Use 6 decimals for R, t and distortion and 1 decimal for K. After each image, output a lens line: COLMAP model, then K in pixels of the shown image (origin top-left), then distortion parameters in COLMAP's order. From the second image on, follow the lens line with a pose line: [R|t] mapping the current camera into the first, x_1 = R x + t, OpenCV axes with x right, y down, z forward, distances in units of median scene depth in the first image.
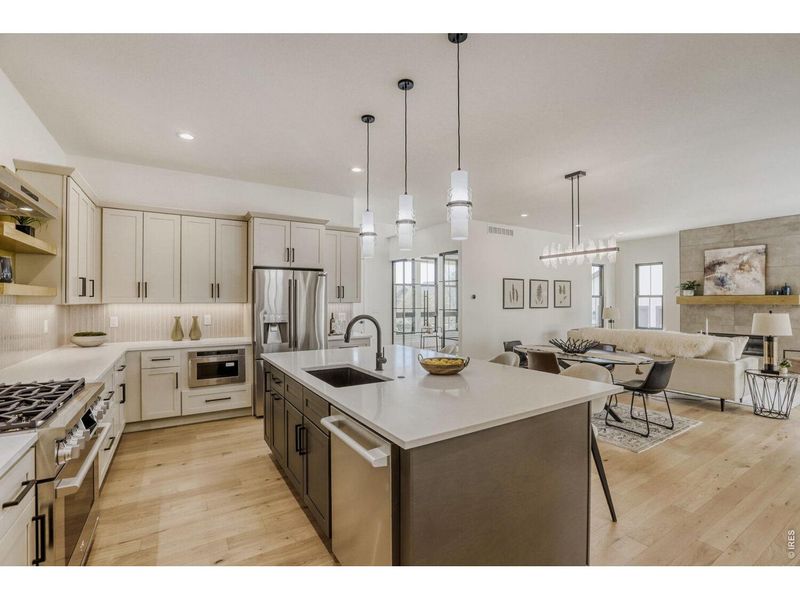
lens RADIAL K [[366.6, 0, 394.2], [0, 366.6, 300.8], [0, 0, 1]] dist [-0.030285, 0.008390]
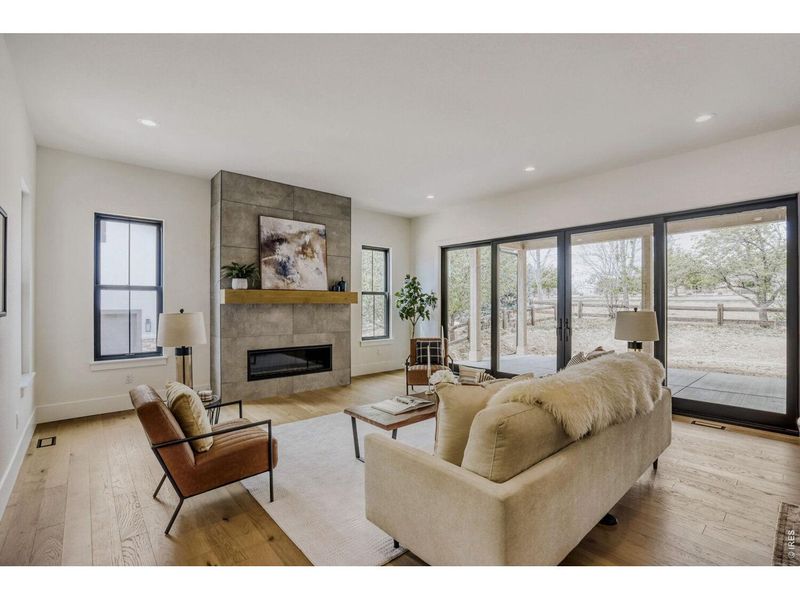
lens RADIAL K [[366.6, 0, 396.1], [0, 366.6, 304.8], [0, 0, 1]] dist [-0.030285, 0.008390]
pose [[-0.162042, -0.002182, 0.986781, 0.222814], [-0.001578, 0.999997, 0.001952, 0.010790], [-0.986783, -0.001241, -0.162045, 0.911617]]
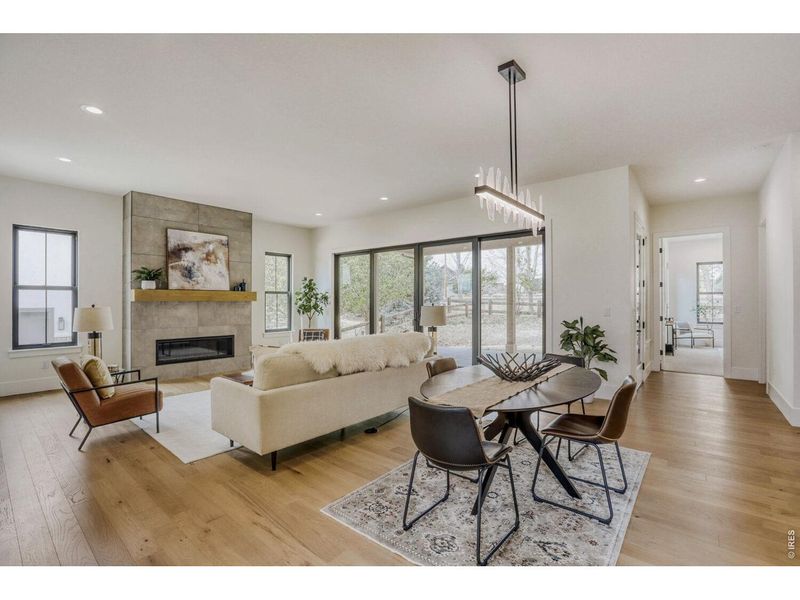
lens RADIAL K [[366.6, 0, 398.0], [0, 366.6, 301.0], [0, 0, 1]] dist [-0.030285, 0.008390]
pose [[-0.311427, 0.005781, 0.950252, 0.007355], [0.002242, 0.999983, -0.005349, 0.015132], [-0.950267, 0.000465, -0.311435, 0.816805]]
